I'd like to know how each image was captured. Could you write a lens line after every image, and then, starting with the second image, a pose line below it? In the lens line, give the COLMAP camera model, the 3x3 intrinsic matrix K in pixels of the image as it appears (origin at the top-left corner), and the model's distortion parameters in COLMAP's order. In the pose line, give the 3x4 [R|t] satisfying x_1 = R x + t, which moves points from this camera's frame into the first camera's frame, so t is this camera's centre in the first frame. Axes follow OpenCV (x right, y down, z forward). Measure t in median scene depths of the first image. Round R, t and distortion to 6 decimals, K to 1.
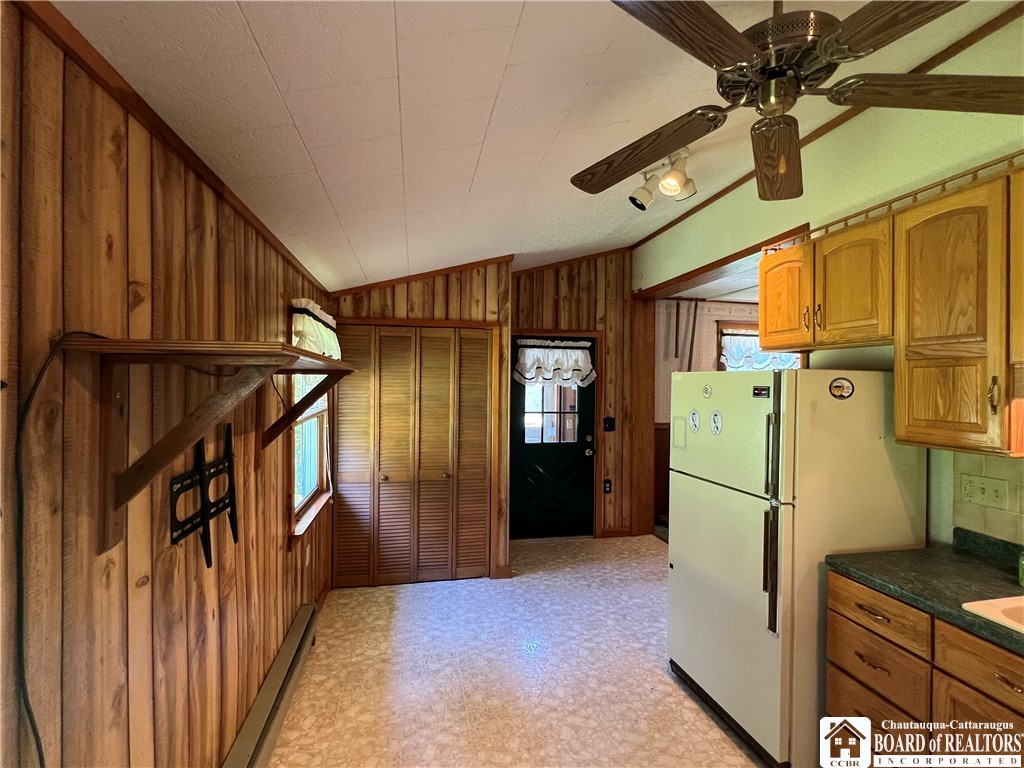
lens RADIAL K [[475.0, 0, 501.7], [0, 475.0, 384.4], [0, 0, 1]] dist [0.002538, 0.000328]
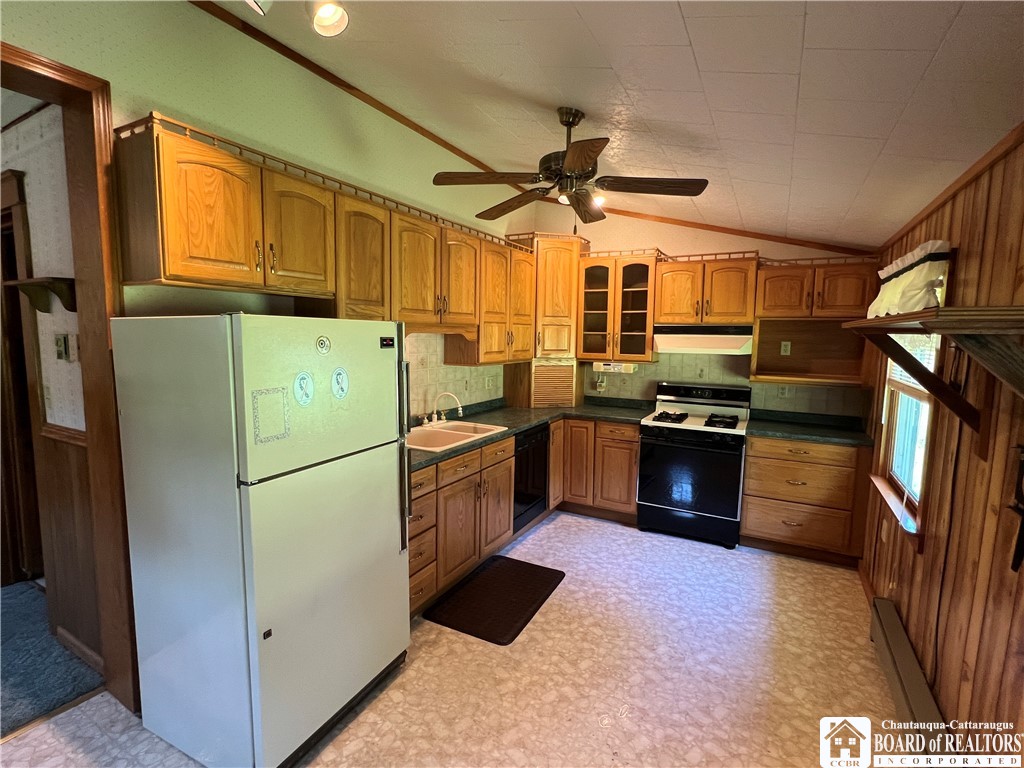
lens RADIAL K [[475.0, 0, 501.7], [0, 475.0, 384.4], [0, 0, 1]] dist [0.002538, 0.000328]
pose [[-0.761516, -0.088400, 0.642090, -0.318430], [-0.019737, 0.993359, 0.113353, -0.016502], [-0.647846, 0.073647, -0.758203, 1.681929]]
